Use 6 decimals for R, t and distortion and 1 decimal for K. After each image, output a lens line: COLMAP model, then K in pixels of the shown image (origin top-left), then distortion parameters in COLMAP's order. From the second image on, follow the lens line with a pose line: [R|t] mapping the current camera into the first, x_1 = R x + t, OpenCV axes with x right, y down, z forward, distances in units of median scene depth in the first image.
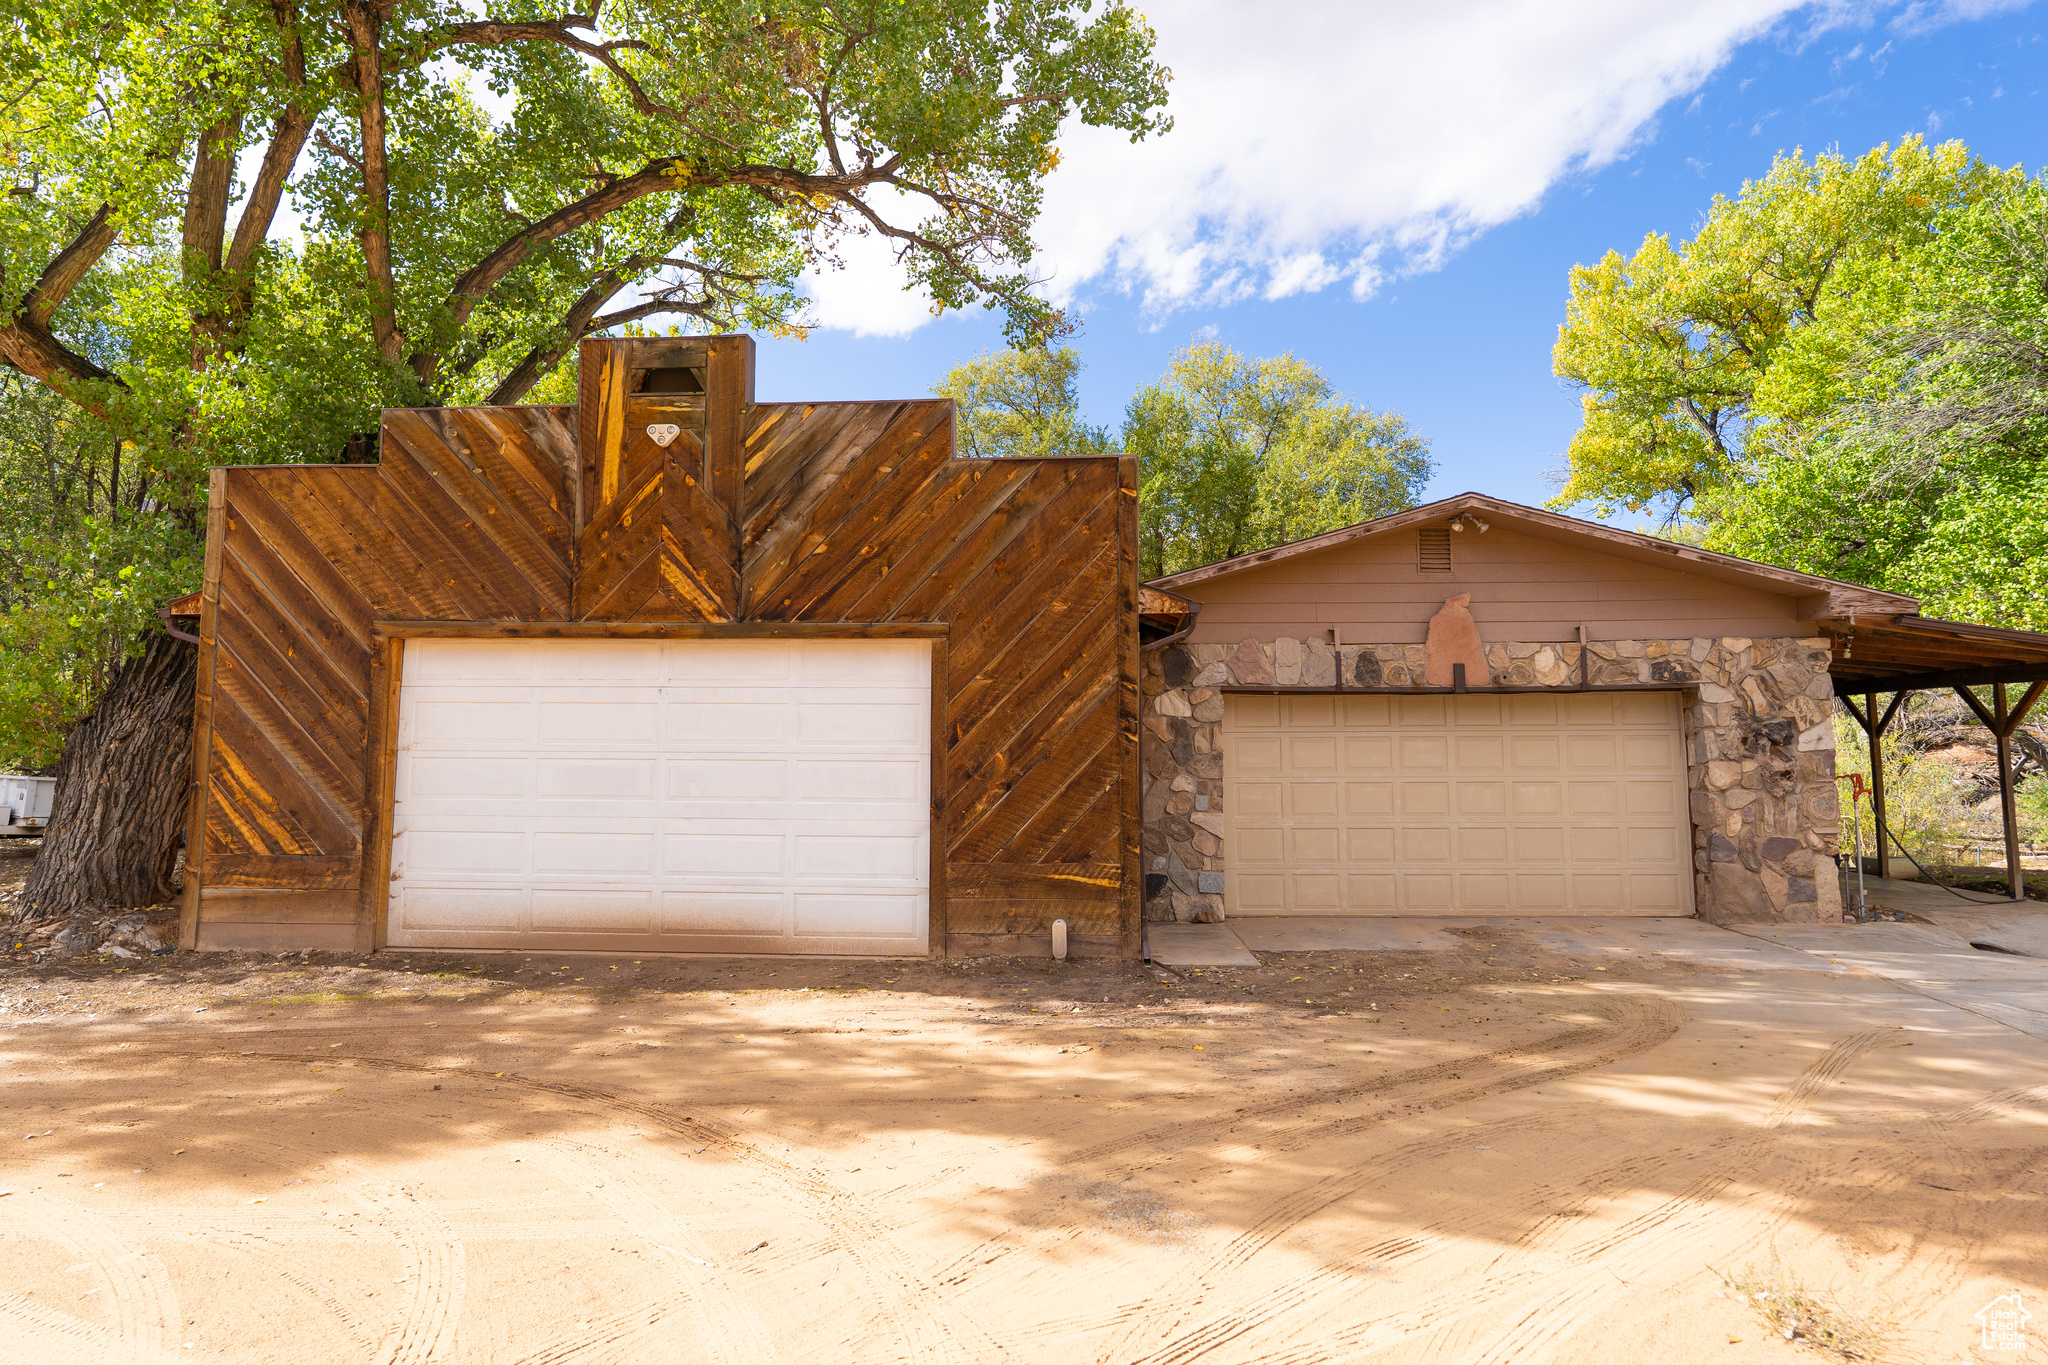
lens RADIAL K [[1092.1, 0, 1024.0], [0, 1092.1, 658.5], [0, 0, 1]] dist [0.000184, -0.000327]
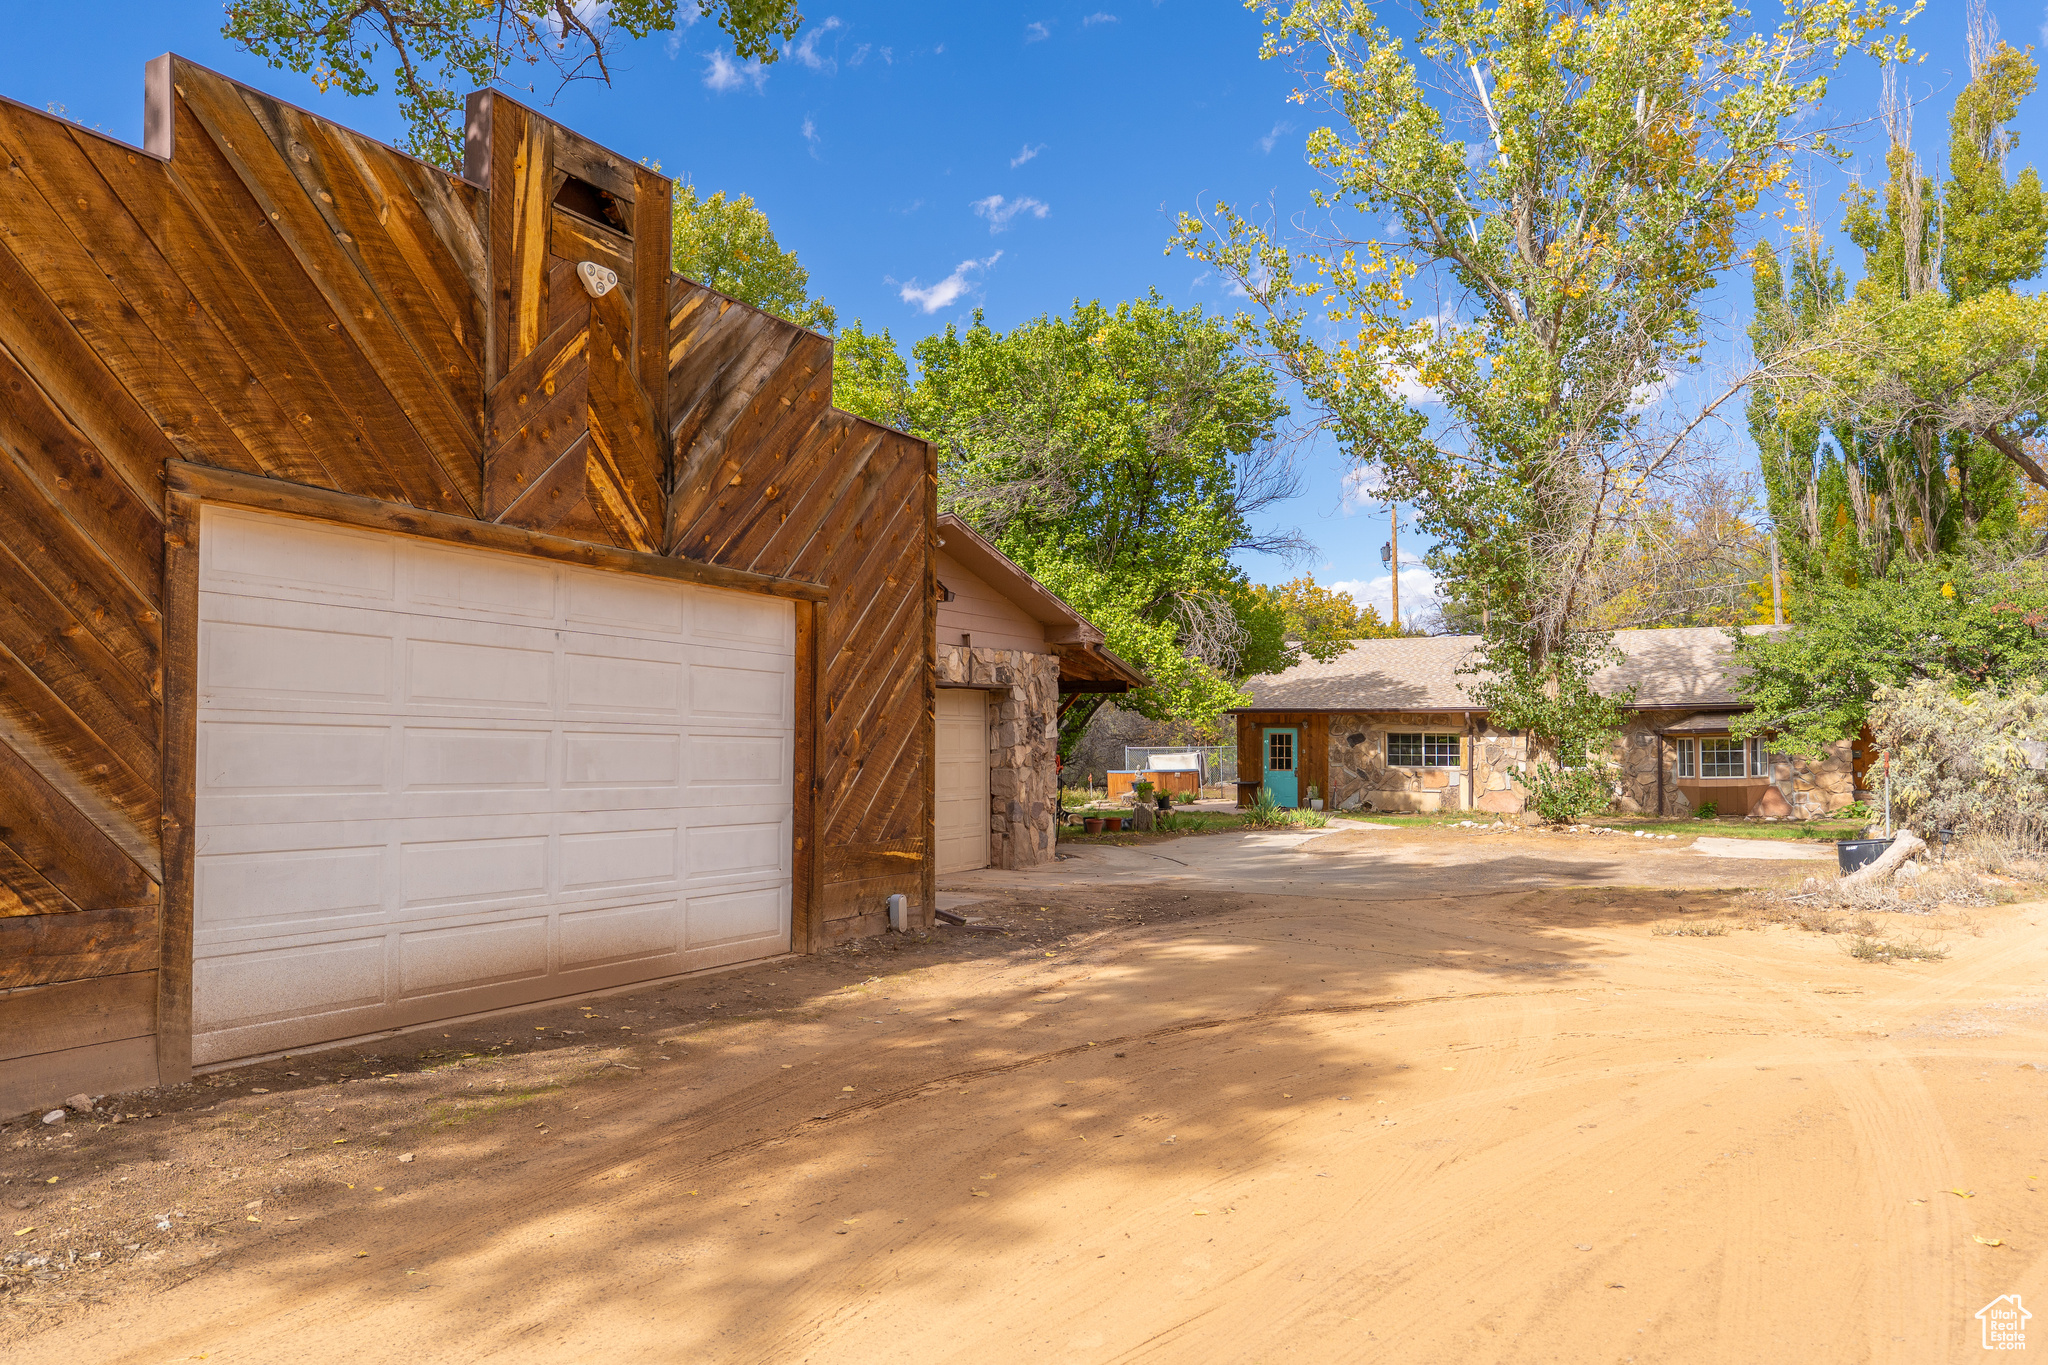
lens RADIAL K [[1417.3, 0, 1023.4], [0, 1417.3, 694.8], [0, 0, 1]] dist [-0.019726, 0.004529]
pose [[0.409116, 0.037687, 0.911704, -1.050760], [-0.075398, 0.997126, -0.007384, 0.052486], [-0.909362, -0.065720, 0.410782, 0.345482]]
